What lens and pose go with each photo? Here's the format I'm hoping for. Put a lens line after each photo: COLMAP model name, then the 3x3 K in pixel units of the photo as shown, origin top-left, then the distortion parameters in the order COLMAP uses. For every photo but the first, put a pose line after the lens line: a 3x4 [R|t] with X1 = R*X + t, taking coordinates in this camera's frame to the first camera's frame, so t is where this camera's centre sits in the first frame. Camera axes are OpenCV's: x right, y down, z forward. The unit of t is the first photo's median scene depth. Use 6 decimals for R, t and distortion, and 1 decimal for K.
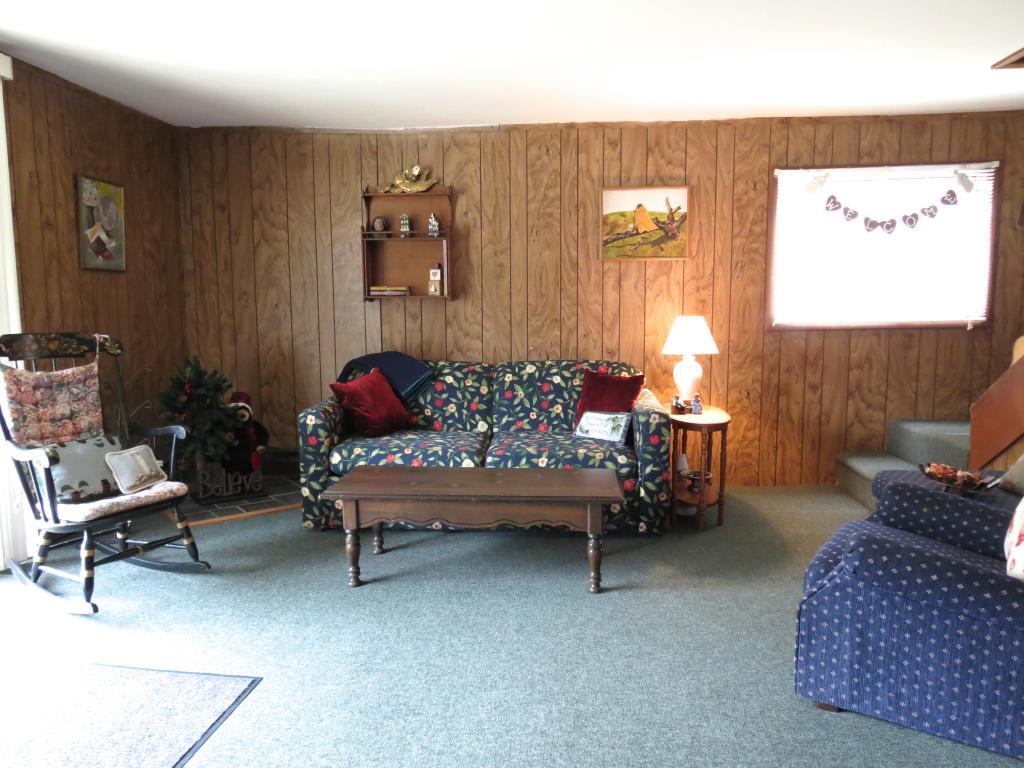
lens RADIAL K [[729.8, 0, 512.0], [0, 729.8, 384.0], [0, 0, 1]] dist [-0.019104, 0.000061]
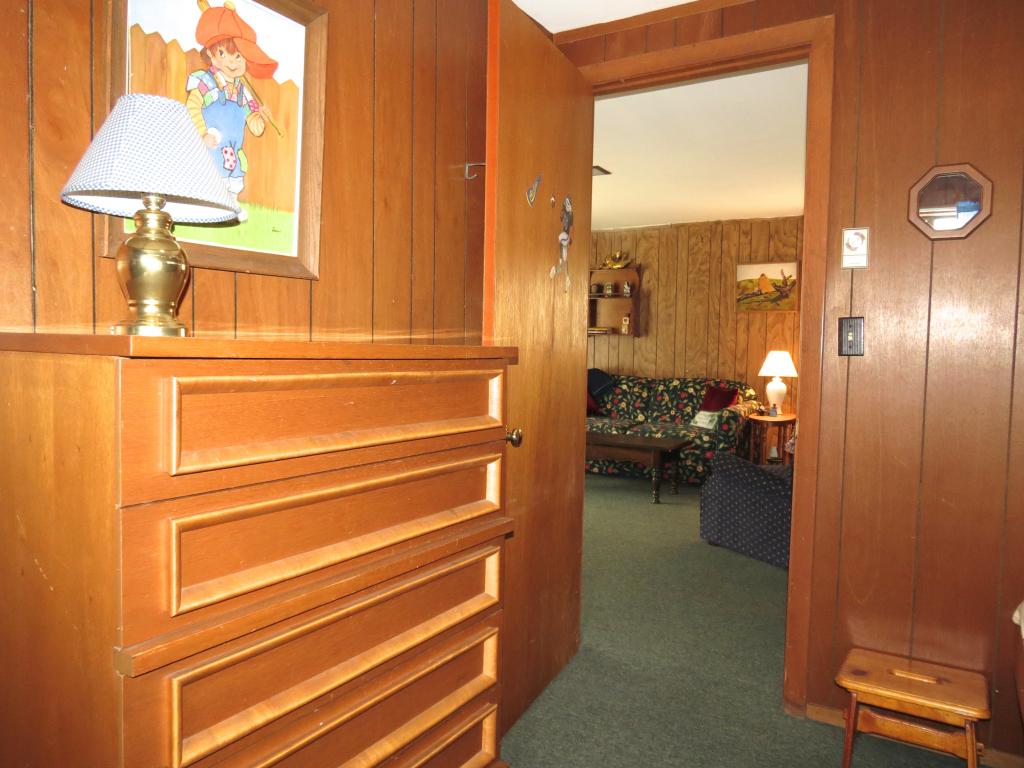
lens RADIAL K [[729.8, 0, 512.0], [0, 729.8, 384.0], [0, 0, 1]] dist [-0.019104, 0.000061]
pose [[0.891348, 0.049657, -0.450592, 0.397990], [-0.073661, 0.996638, -0.035880, 0.060351], [0.447295, 0.065173, 0.892009, -0.504316]]
